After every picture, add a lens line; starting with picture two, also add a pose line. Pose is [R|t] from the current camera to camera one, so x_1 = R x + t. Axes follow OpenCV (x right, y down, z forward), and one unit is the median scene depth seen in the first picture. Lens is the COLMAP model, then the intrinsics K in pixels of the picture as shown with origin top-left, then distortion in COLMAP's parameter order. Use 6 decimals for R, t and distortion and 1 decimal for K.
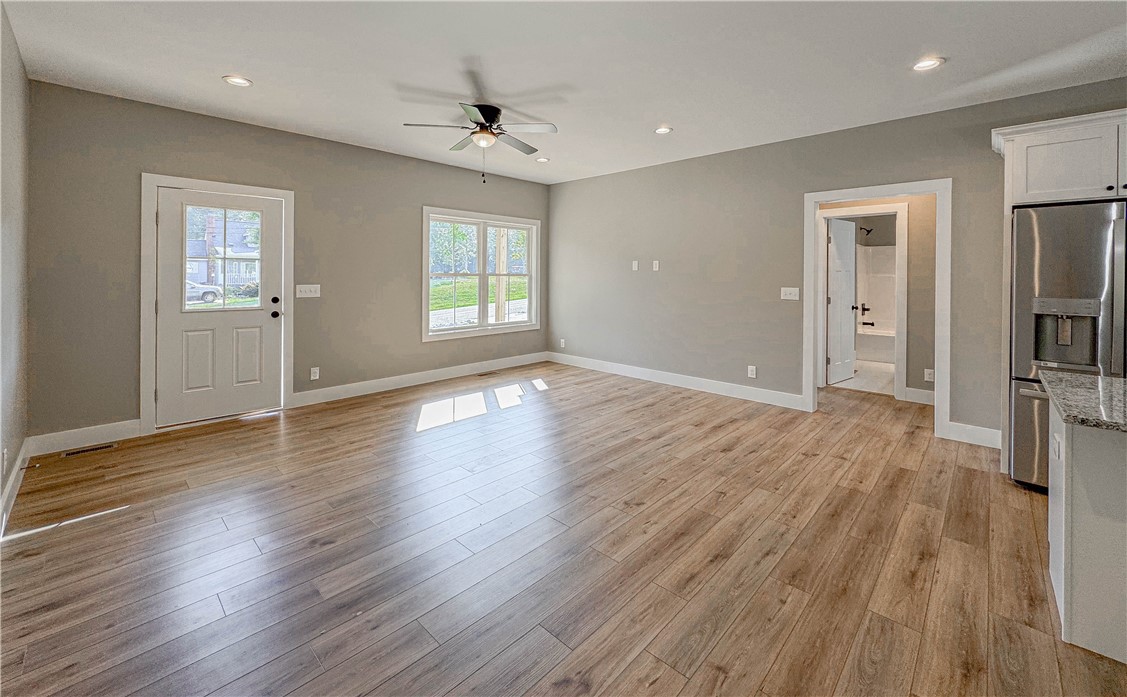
lens RADIAL K [[451.0, 0, 563.7], [0, 451.0, 274.8], [0, 0, 1]] dist [-0.001274, 0.000368]
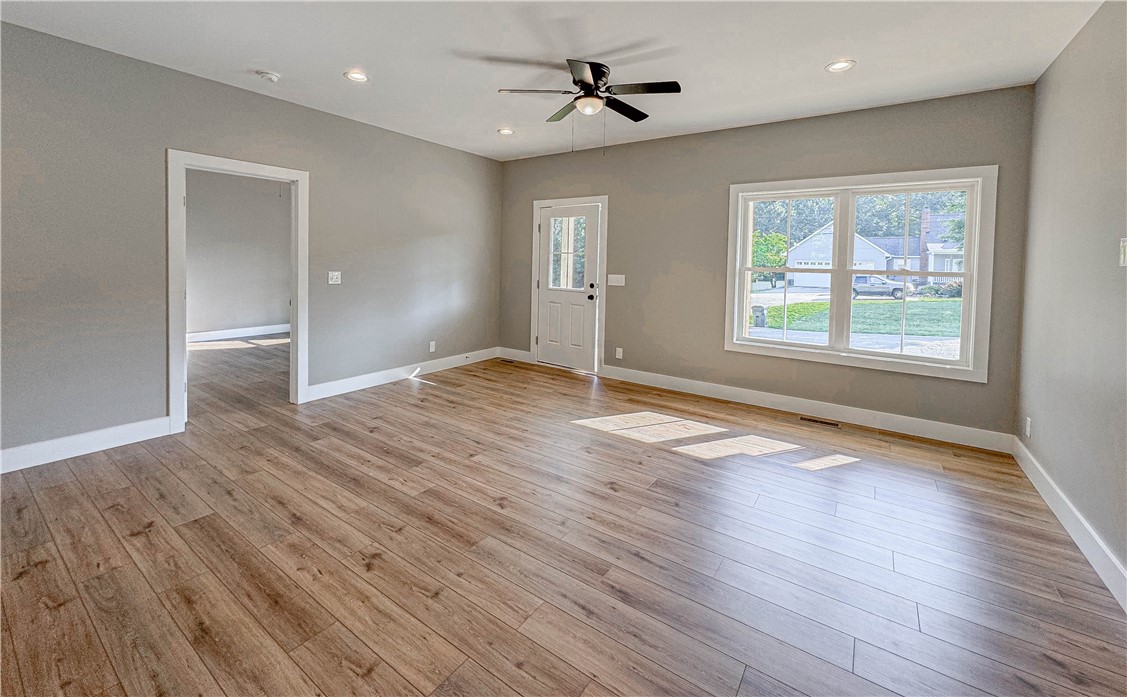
lens RADIAL K [[451.0, 0, 563.7], [0, 451.0, 274.8], [0, 0, 1]] dist [-0.001274, 0.000368]
pose [[0.151395, 0.028157, -0.988072, 0.659269], [-0.022645, 0.999431, 0.025011, -0.003505], [0.988214, 0.018588, 0.151947, 0.833288]]
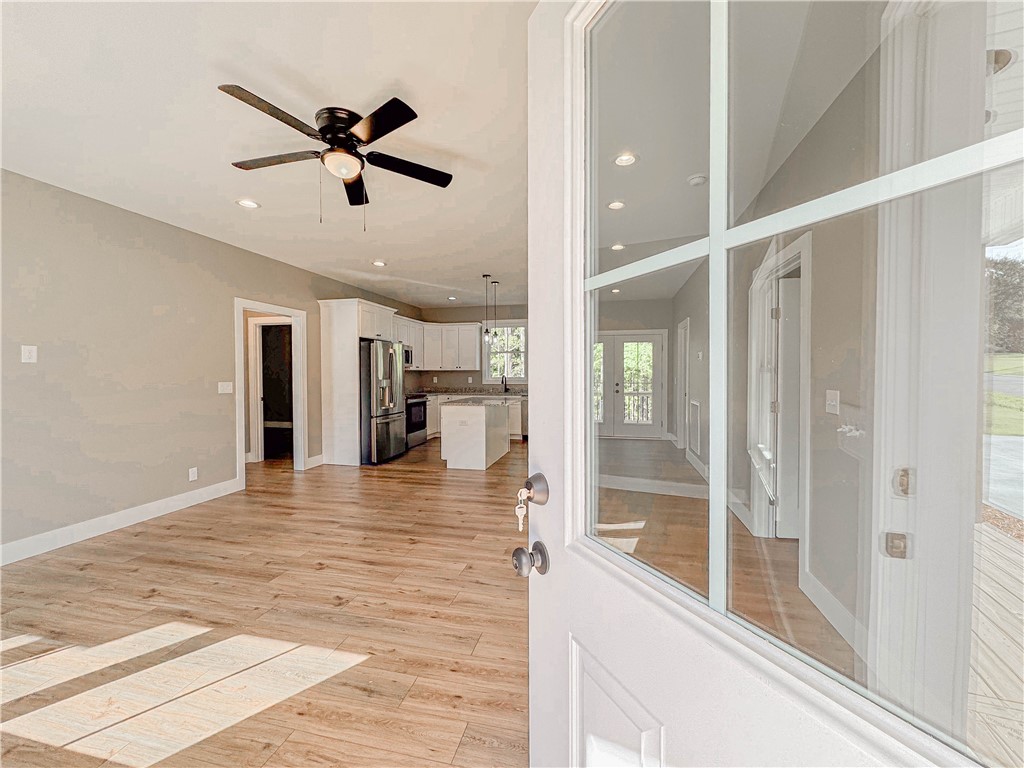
lens RADIAL K [[422.5, 0, 512.0], [0, 422.5, 384.0], [0, 0, 1]] dist [0.001529, -0.000009]
pose [[-0.502659, -0.026283, 0.864085, -0.852947], [0.003308, 0.999472, 0.032326, 0.000771], [-0.864478, 0.019107, -0.502307, 1.105596]]
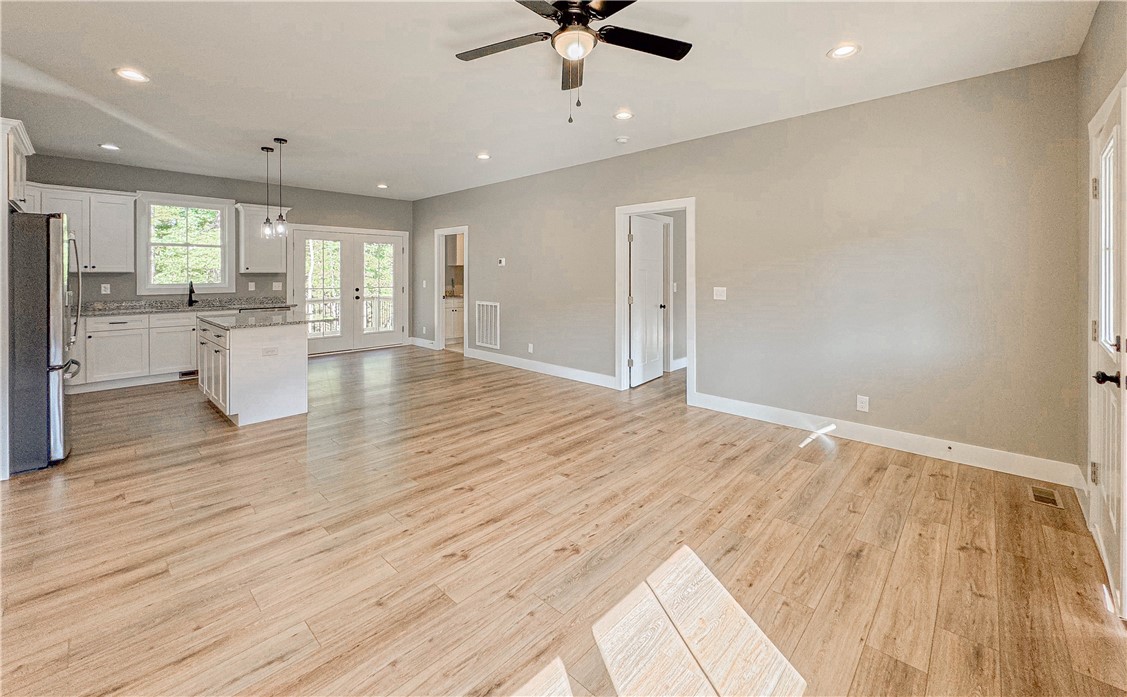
lens RADIAL K [[451.0, 0, 563.7], [0, 451.0, 274.8], [0, 0, 1]] dist [-0.001274, 0.000368]
pose [[-0.999960, -0.005112, -0.007340, -0.161043], [-0.005147, 0.999976, 0.004633, -0.005662], [0.007316, 0.004670, -0.999962, 1.593782]]
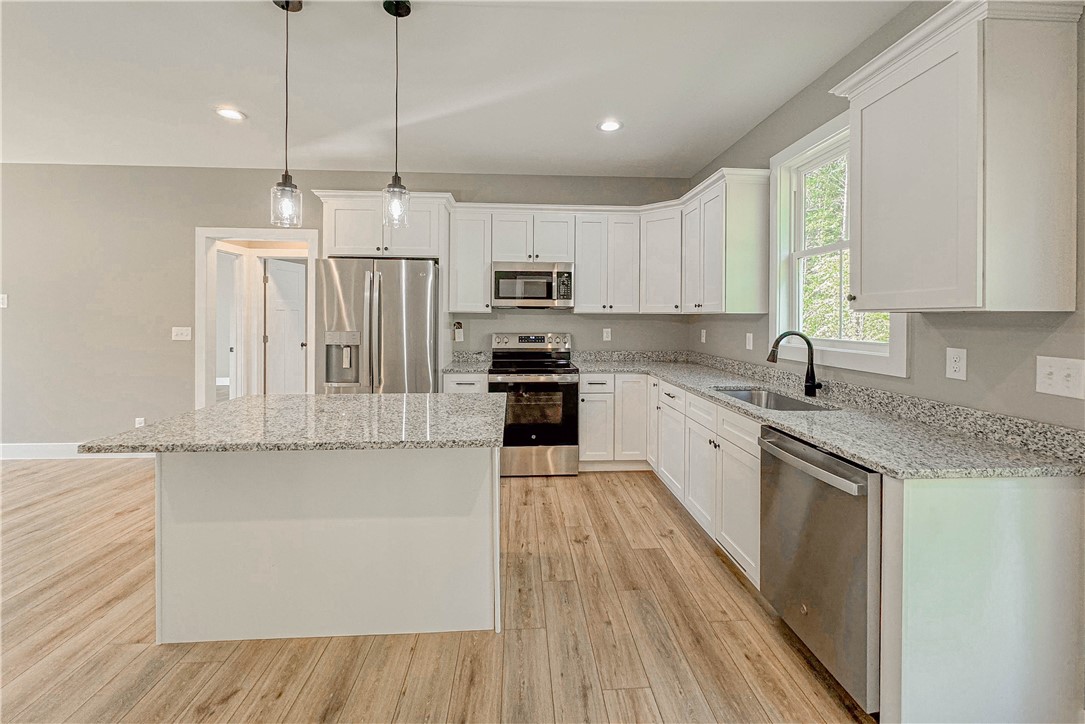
lens RADIAL K [[432.9, 0, 542.8], [0, 432.9, 317.4], [0, 0, 1]] dist [-0.001397, 0.000605]
pose [[0.681944, -0.002985, 0.731398, 0.427851], [-0.000776, 0.999988, 0.004805, 0.004694], [-0.731404, -0.003844, 0.681934, -0.174816]]
